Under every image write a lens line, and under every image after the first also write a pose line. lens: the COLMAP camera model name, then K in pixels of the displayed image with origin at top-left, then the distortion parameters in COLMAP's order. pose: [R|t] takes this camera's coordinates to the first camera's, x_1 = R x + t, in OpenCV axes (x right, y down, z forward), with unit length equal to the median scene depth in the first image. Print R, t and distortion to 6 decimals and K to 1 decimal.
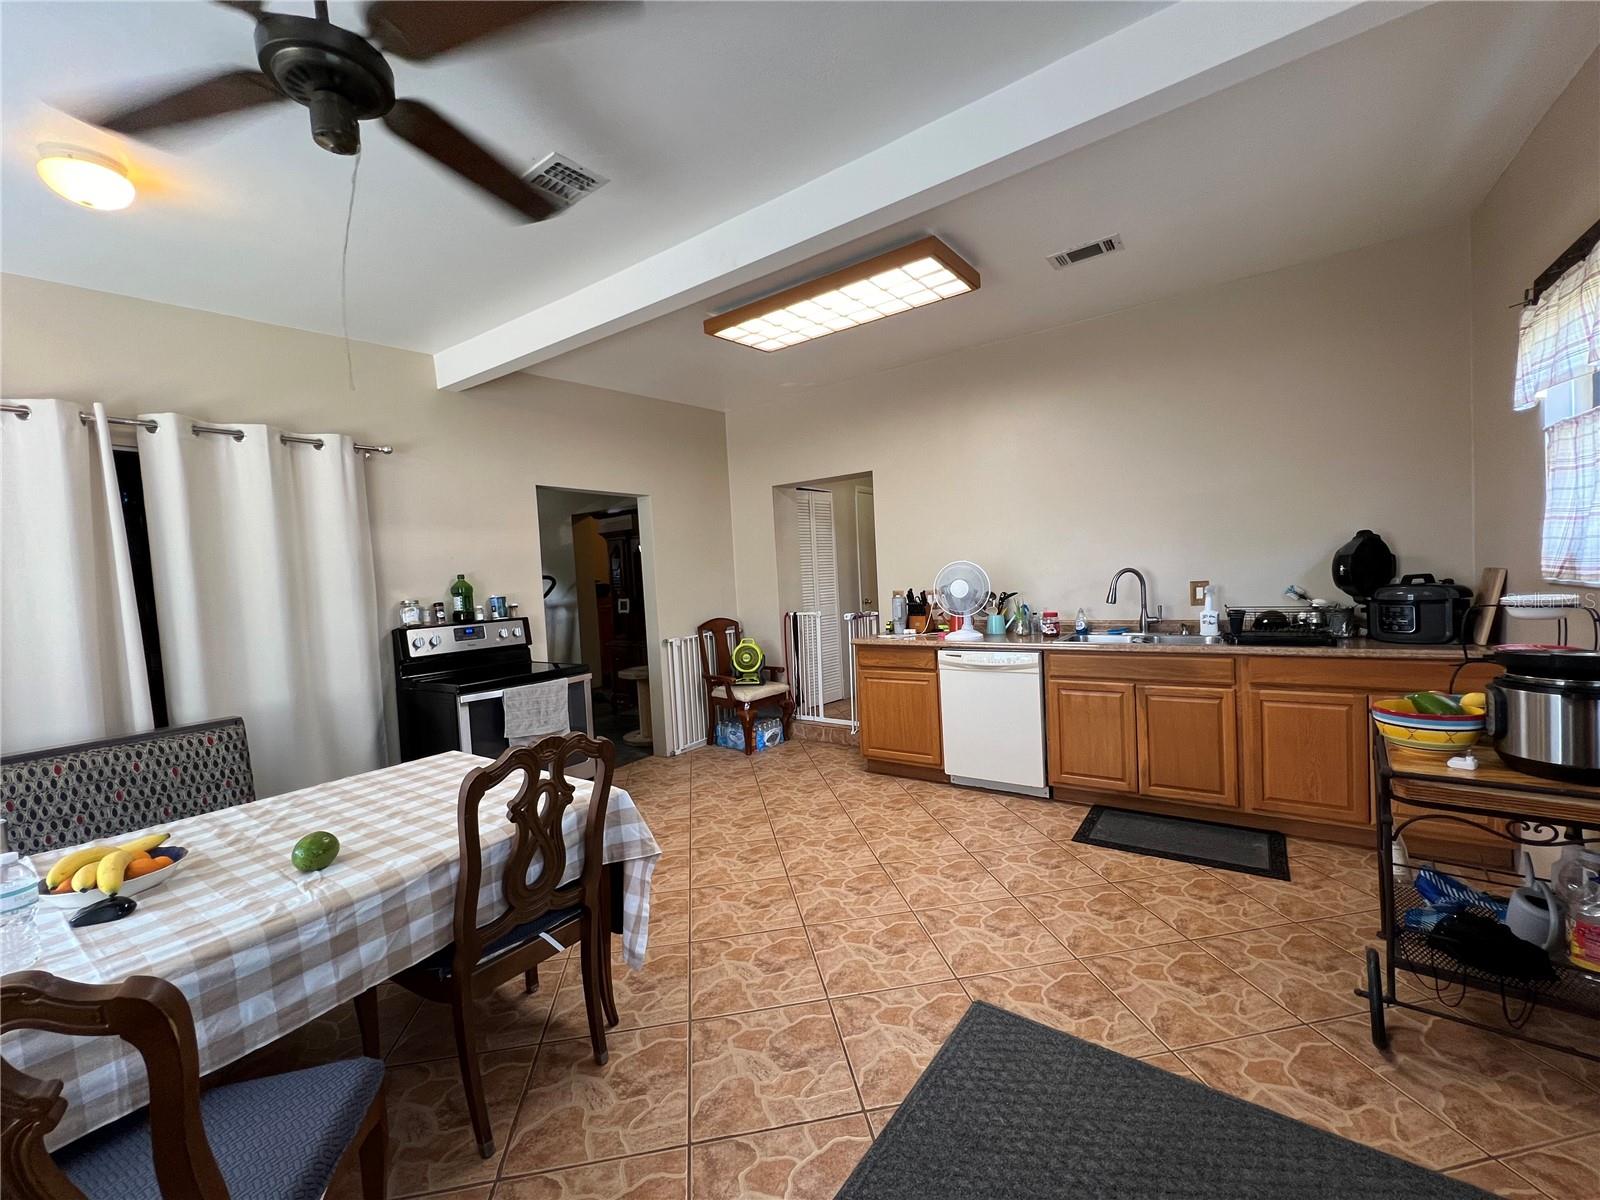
lens RADIAL K [[637.7, 0, 804.0], [0, 637.7, 602.3], [0, 0, 1]] dist [-0.002206, 0.000131]
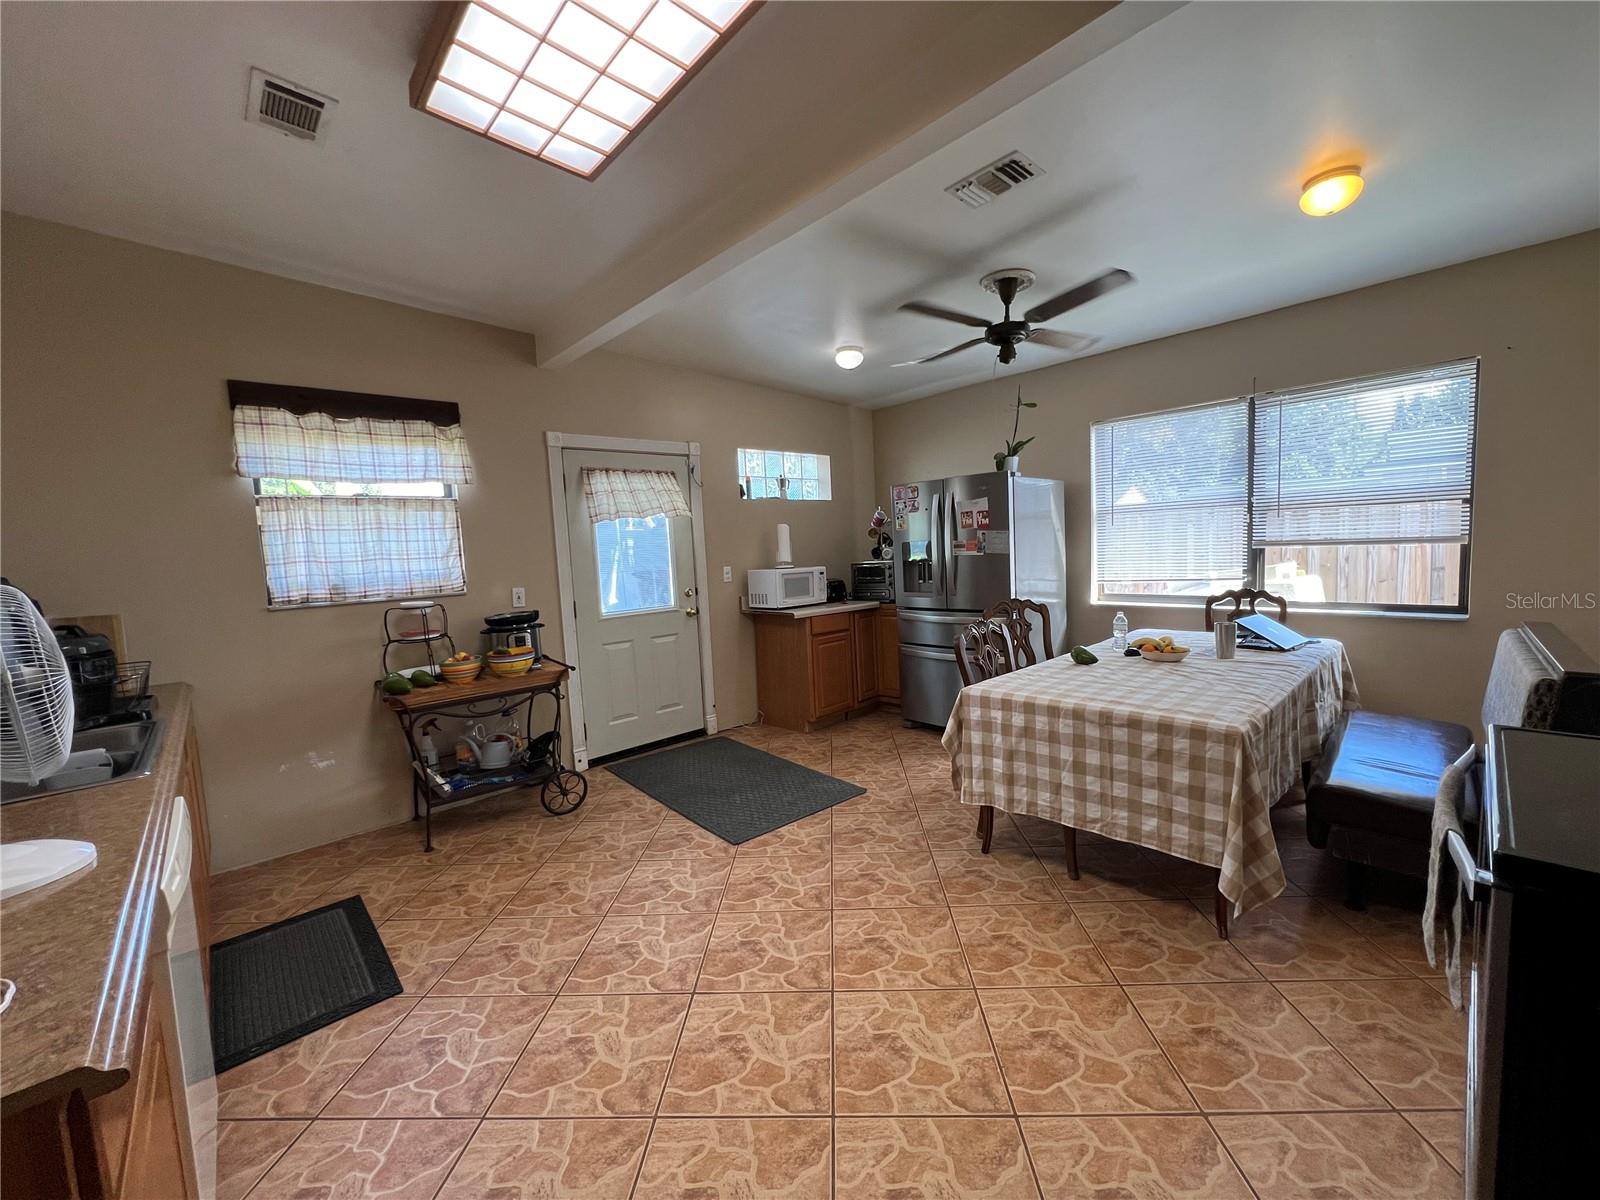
lens RADIAL K [[637.7, 0, 804.0], [0, 637.7, 602.3], [0, 0, 1]] dist [-0.002206, 0.000131]
pose [[-0.971159, 0.082259, 0.223795, -0.220593], [0.111532, 0.986310, 0.121461, -0.080898], [-0.210740, 0.142918, -0.967038, 1.937382]]
